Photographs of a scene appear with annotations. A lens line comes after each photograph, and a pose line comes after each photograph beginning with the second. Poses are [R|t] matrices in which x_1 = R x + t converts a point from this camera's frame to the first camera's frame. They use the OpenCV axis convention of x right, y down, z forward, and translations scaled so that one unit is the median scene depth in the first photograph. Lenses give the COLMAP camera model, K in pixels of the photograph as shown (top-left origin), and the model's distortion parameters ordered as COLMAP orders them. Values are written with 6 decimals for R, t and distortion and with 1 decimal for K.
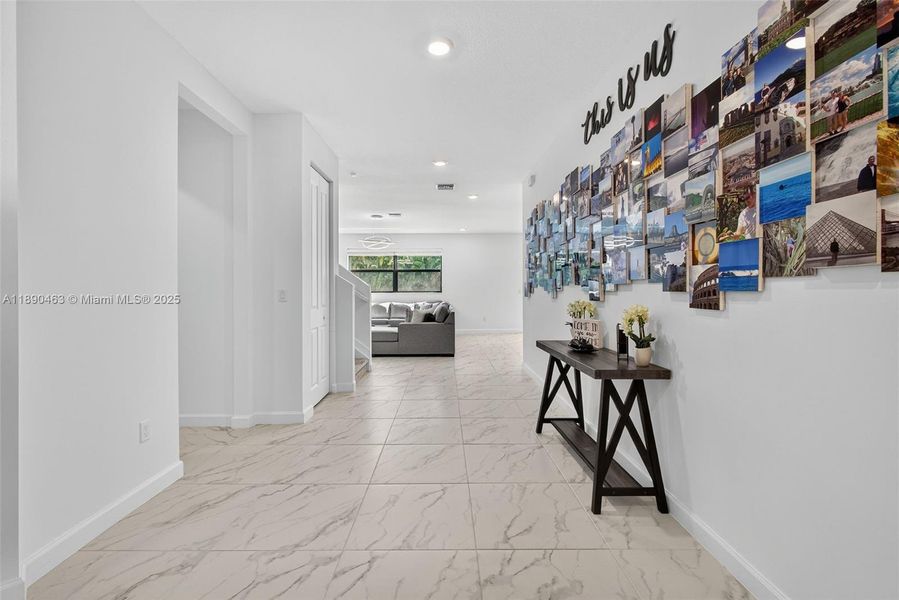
lens RADIAL K [[387.5, 0, 445.8], [0, 387.5, 295.9], [0, 0, 1]] dist [-0.001290, 0.001698]
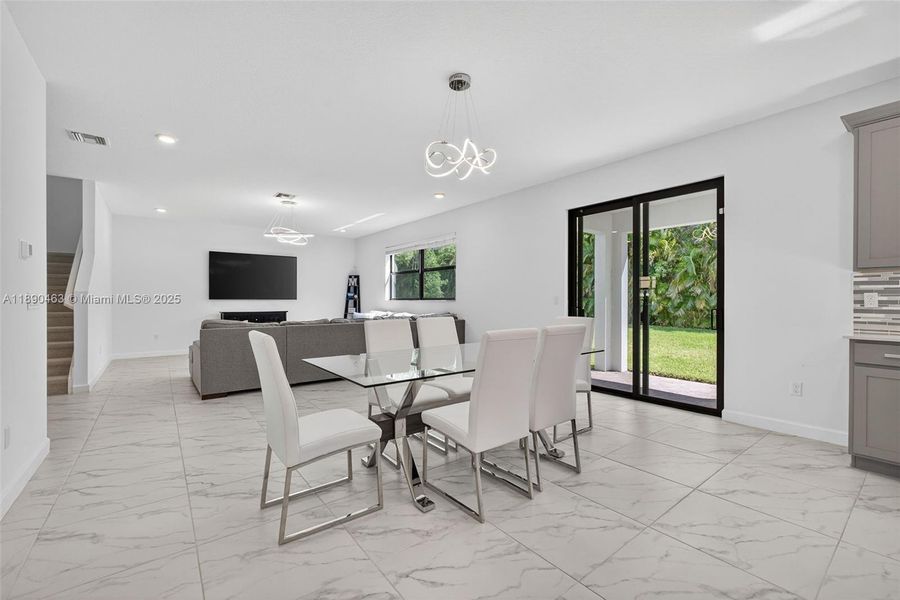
lens RADIAL K [[387.9, 0, 429.3], [0, 387.9, 299.5], [0, 0, 1]] dist [-0.001290, 0.001698]
pose [[0.588332, 0.011362, -0.808539, 0.487965], [-0.017592, 0.999844, 0.001249, -0.011221], [0.808428, 0.013489, 0.588441, 0.600296]]
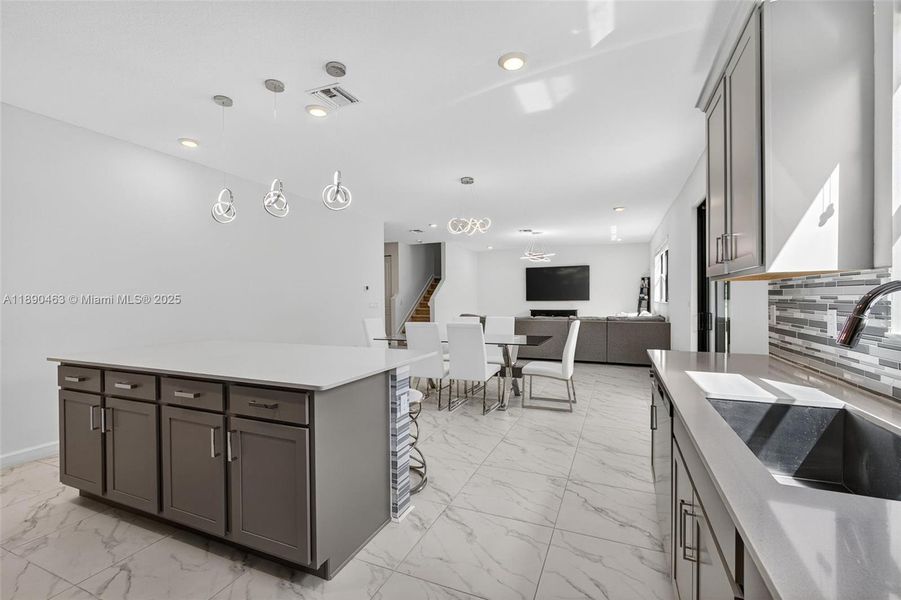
lens RADIAL K [[388.3, 0, 446.2], [0, 388.3, 305.8], [0, 0, 1]] dist [-0.001290, 0.001698]
pose [[-0.422531, 0.033935, -0.905713, 0.732243], [0.002635, 0.999341, 0.036214, -0.030509], [0.906344, 0.012914, -0.422342, 0.974763]]
